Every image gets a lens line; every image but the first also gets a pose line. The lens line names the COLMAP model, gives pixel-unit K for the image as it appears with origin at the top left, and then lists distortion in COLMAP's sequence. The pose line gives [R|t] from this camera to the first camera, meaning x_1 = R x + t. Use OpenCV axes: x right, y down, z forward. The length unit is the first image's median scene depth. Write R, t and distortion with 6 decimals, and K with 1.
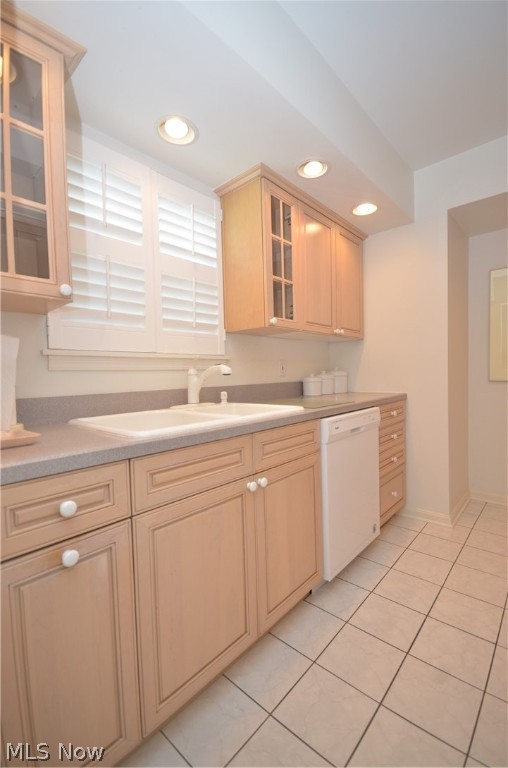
lens RADIAL K [[335.0, 0, 248.6], [0, 335.0, 385.1], [0, 0, 1]] dist [0.002458, -0.006122]
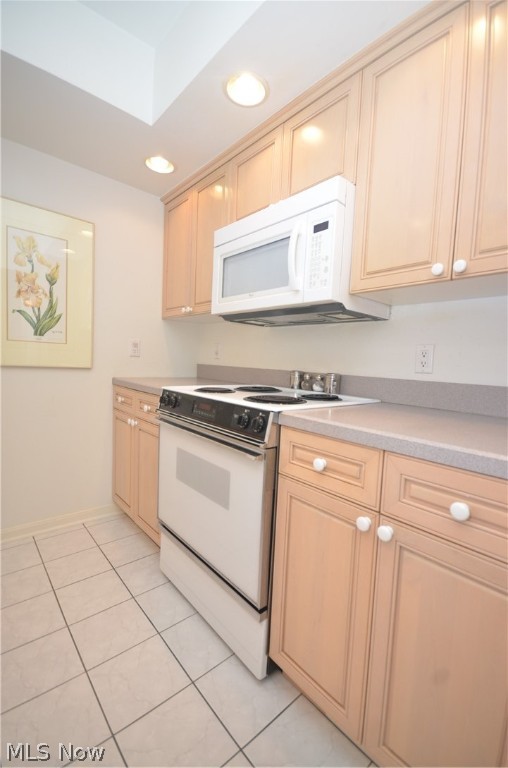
lens RADIAL K [[335.0, 0, 249.7], [0, 335.0, 384.7], [0, 0, 1]] dist [0.002458, -0.006122]
pose [[-0.131127, 0.078565, -0.988248, 0.793228], [-0.081991, 0.992580, 0.089789, -0.029255], [0.987969, 0.092801, -0.123713, 0.928446]]
